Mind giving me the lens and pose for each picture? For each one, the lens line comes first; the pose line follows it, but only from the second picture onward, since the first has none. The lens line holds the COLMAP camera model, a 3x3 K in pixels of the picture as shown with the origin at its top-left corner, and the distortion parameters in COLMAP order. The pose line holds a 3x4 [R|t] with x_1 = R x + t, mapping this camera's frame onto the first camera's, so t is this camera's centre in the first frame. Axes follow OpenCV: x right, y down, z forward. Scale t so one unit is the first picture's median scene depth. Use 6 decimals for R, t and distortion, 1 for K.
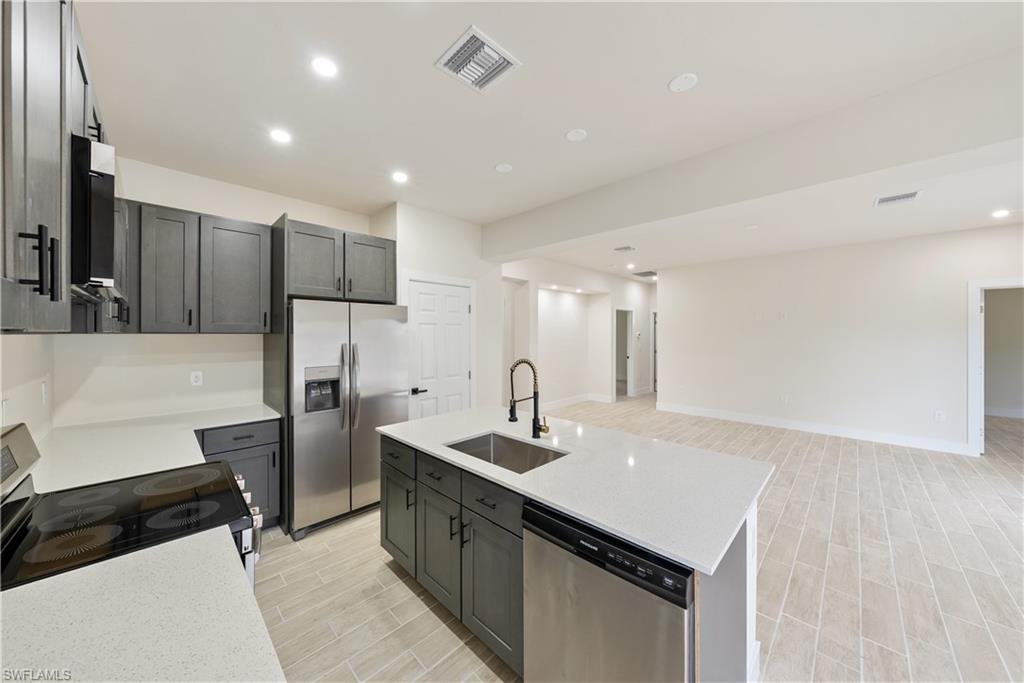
lens RADIAL K [[349.0, 0, 512.0], [0, 349.0, 341.5], [0, 0, 1]] dist [0.000257, 0.000051]
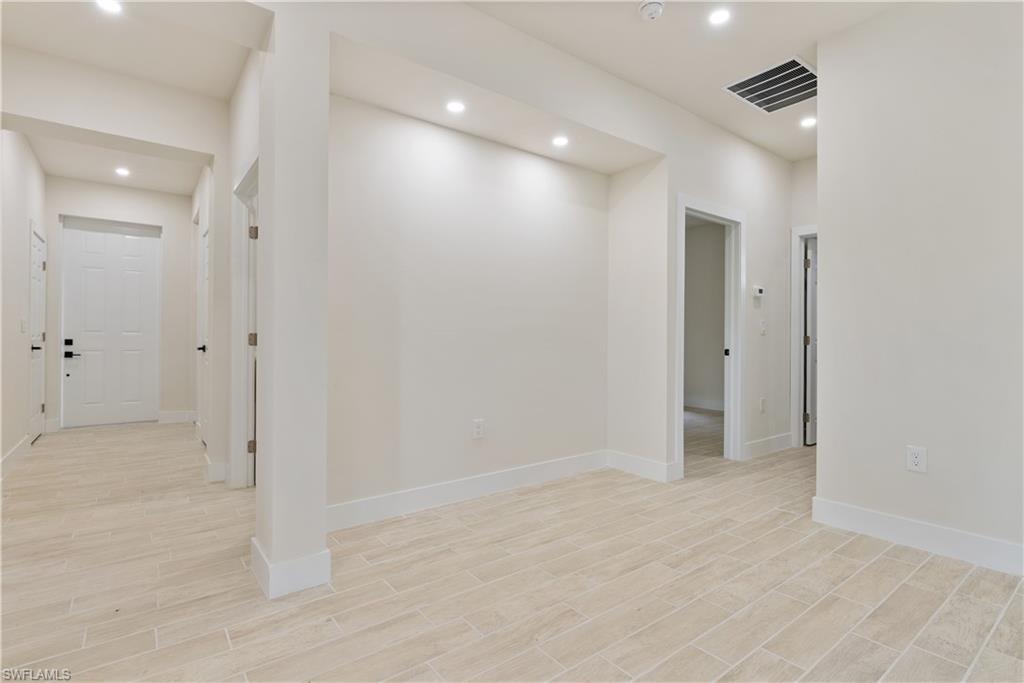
lens RADIAL K [[492.3, 0, 512.0], [0, 492.3, 341.5], [0, 0, 1]] dist [0.041340, 0.000060]
pose [[0.990029, 0.009459, -0.140548, 0.191577], [-0.010321, 0.999932, -0.005405, 0.041063], [0.140487, 0.006802, 0.990059, 0.474970]]
